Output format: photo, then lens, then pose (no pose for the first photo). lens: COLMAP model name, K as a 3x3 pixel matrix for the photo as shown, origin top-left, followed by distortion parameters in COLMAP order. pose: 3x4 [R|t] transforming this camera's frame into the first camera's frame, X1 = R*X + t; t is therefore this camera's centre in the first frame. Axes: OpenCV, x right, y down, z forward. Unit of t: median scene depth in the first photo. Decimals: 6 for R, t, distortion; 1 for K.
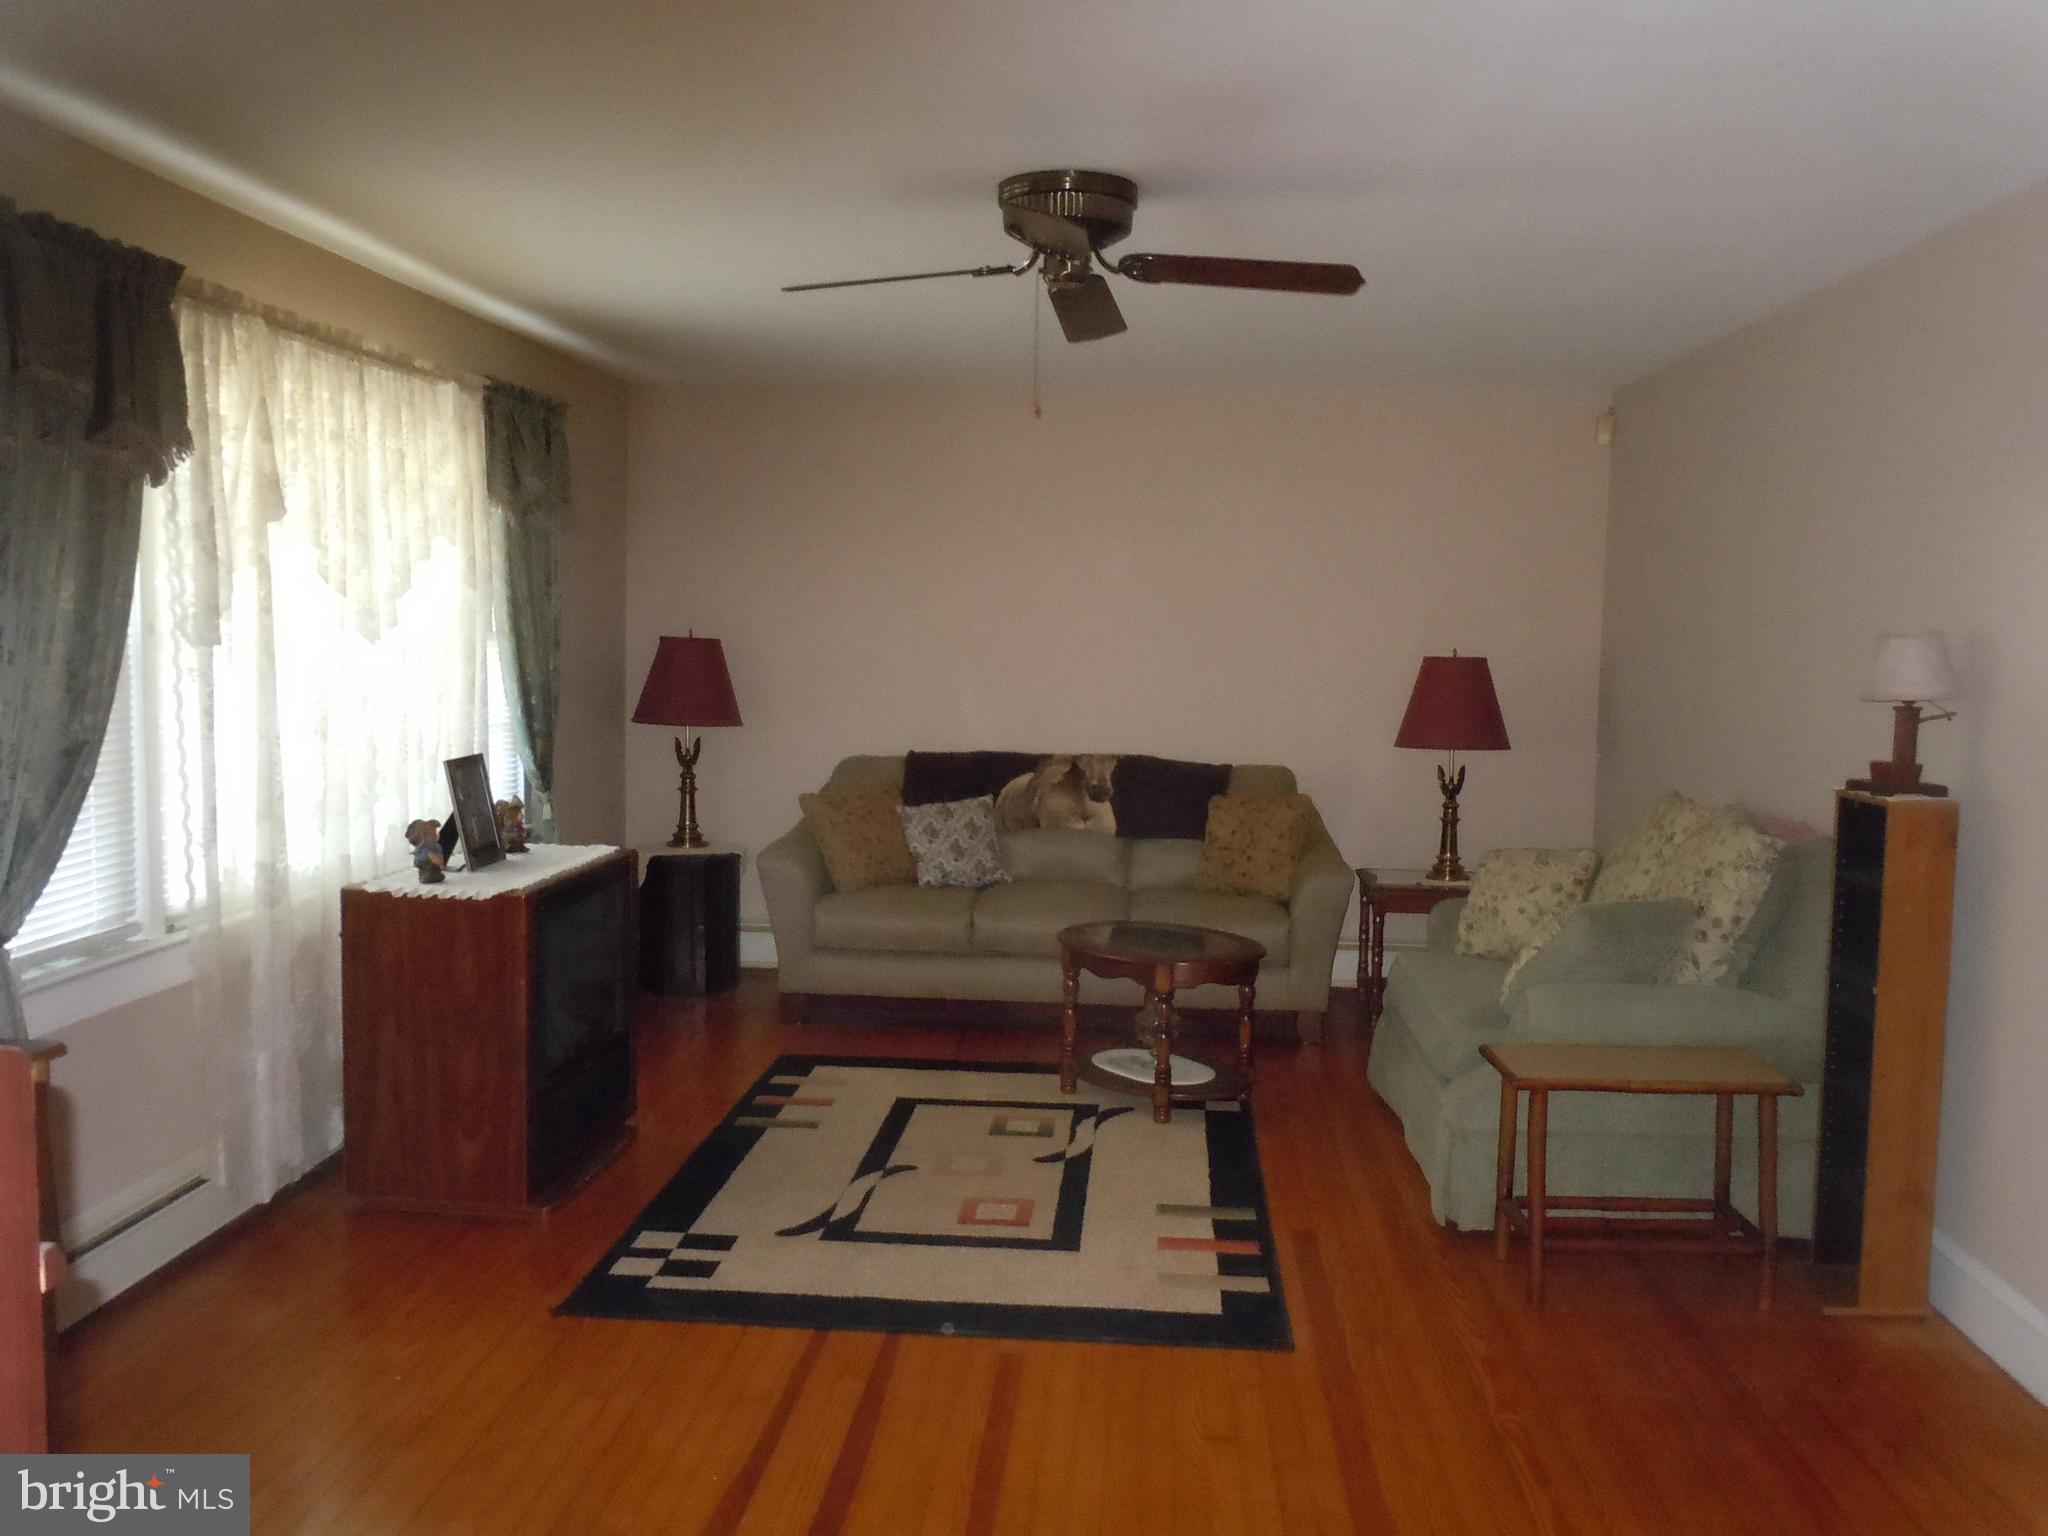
lens RADIAL K [[1693.6, 0, 1015.1], [0, 1693.6, 763.1], [0, 0, 1]] dist [0.015330, -0.072316]
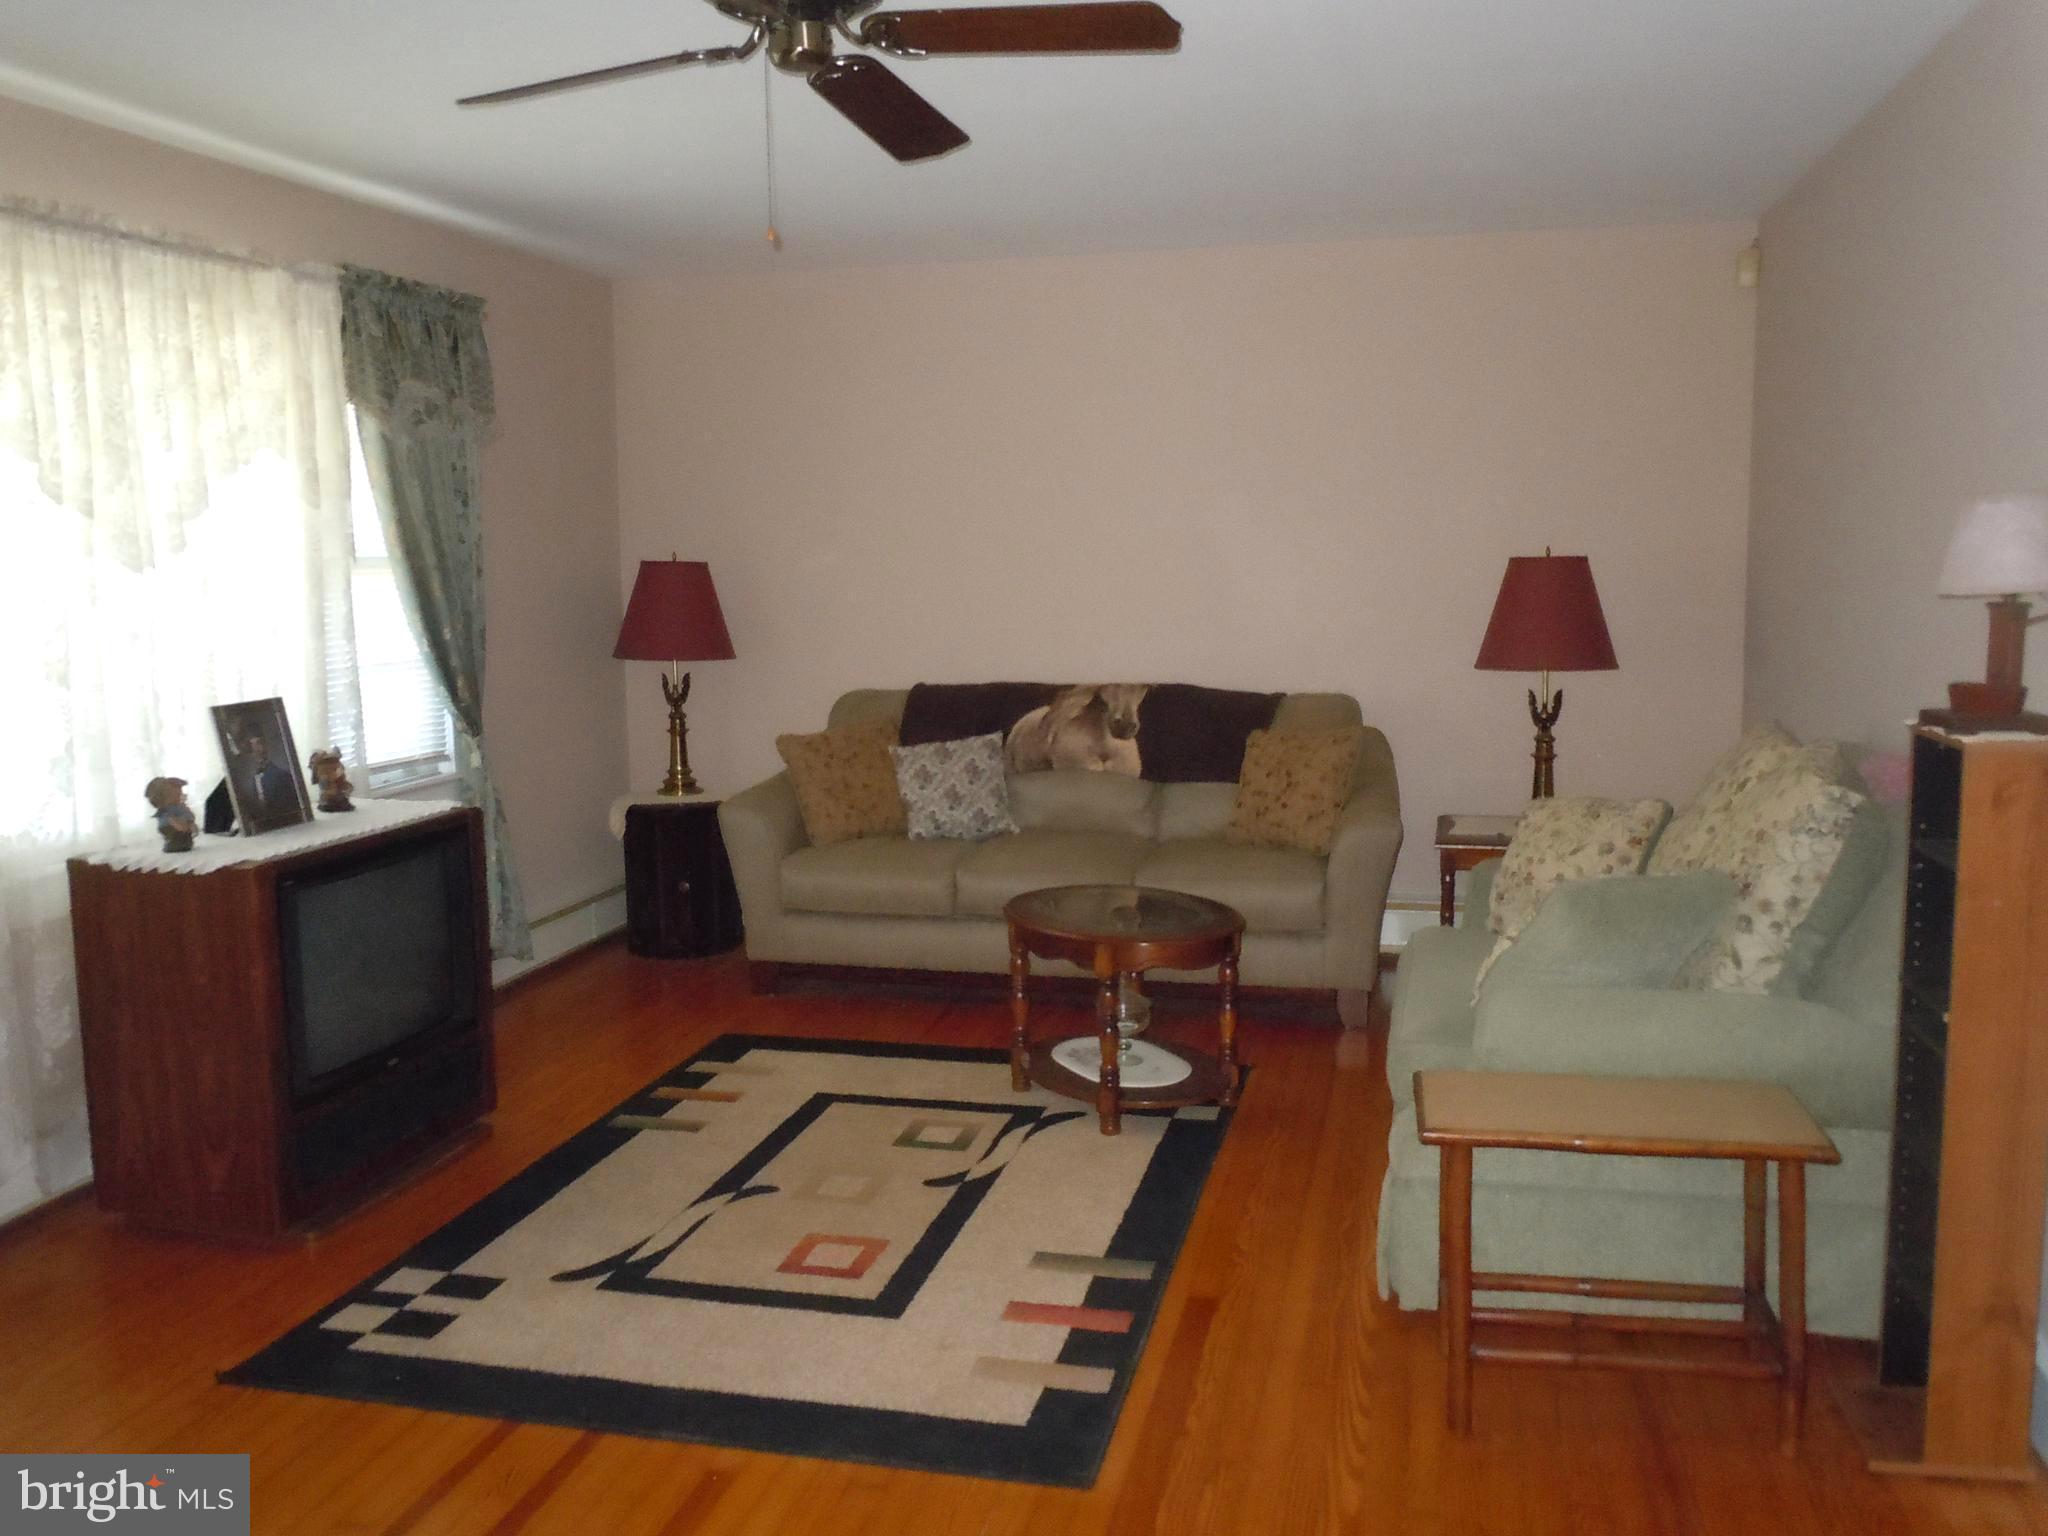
lens RADIAL K [[1693.6, 0, 1020.6], [0, 1693.6, 760.6], [0, 0, 1]] dist [0.015330, -0.072316]
pose [[0.986868, -0.009536, -0.161244, 0.194636], [0.016309, 0.999037, 0.040735, -0.002763], [0.160701, -0.042829, 0.986073, 0.209636]]
